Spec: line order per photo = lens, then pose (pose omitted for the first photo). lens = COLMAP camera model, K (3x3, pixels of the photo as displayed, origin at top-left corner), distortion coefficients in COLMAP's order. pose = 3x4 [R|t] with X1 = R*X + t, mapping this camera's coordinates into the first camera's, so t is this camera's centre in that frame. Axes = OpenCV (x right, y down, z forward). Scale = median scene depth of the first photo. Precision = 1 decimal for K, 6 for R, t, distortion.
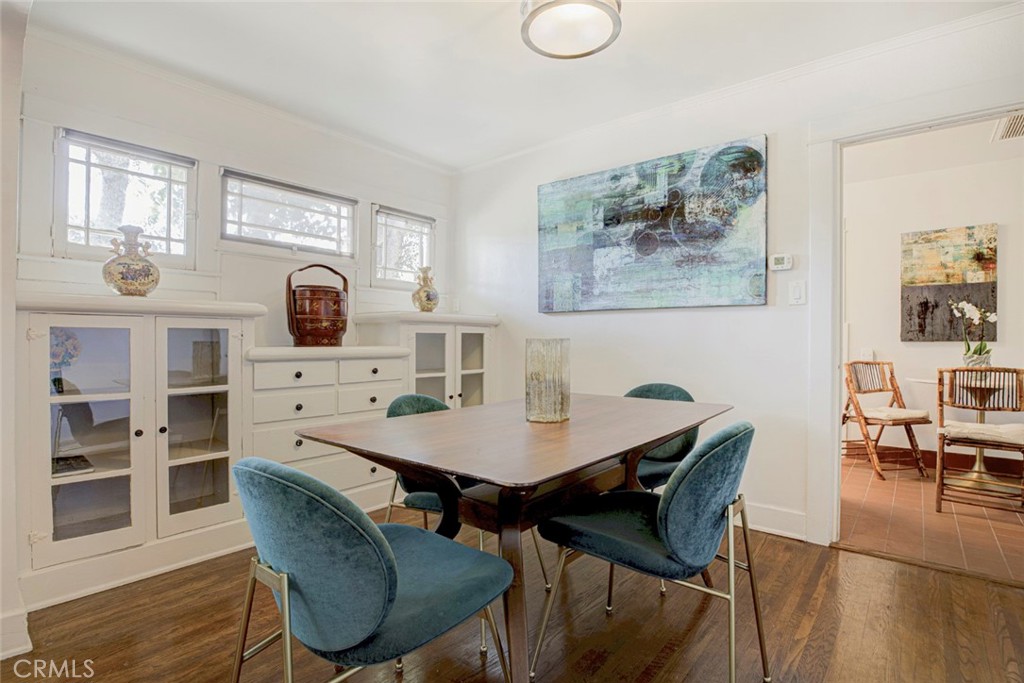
lens RADIAL K [[485.8, 0, 514.8], [0, 485.8, 339.6], [0, 0, 1]] dist [-0.028770, -0.000270]
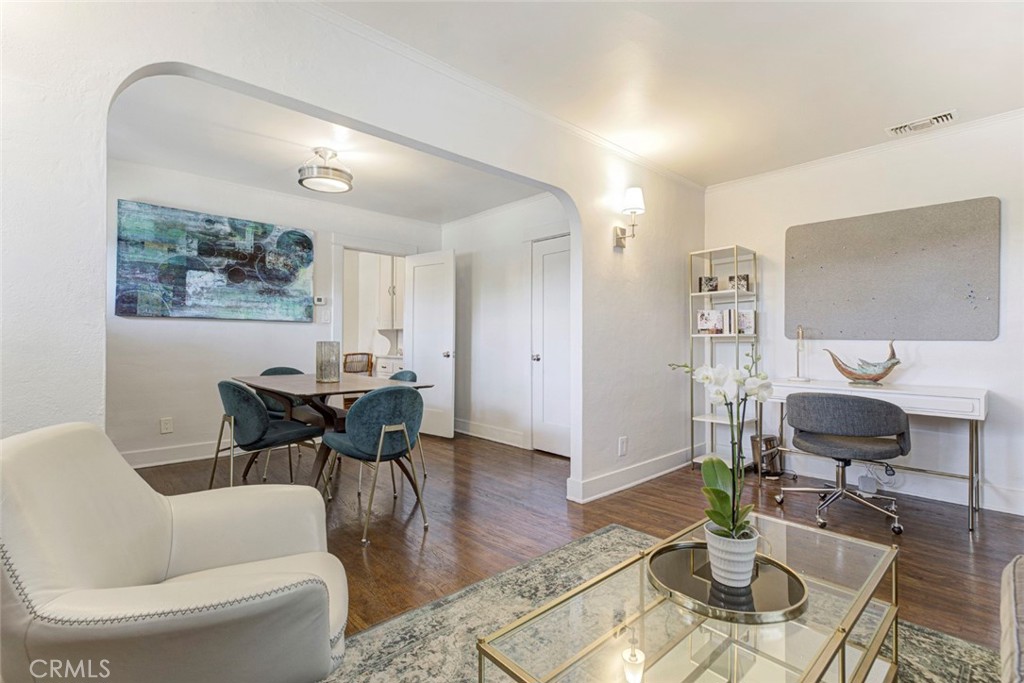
lens RADIAL K [[485.8, 0, 514.1], [0, 485.8, 340.5], [0, 0, 1]] dist [-0.028770, -0.000270]
pose [[0.152294, 0.000547, 0.988335, -1.041730], [-0.004580, 0.999990, 0.000152, -0.003586], [-0.988325, -0.004549, 0.152295, -0.055612]]
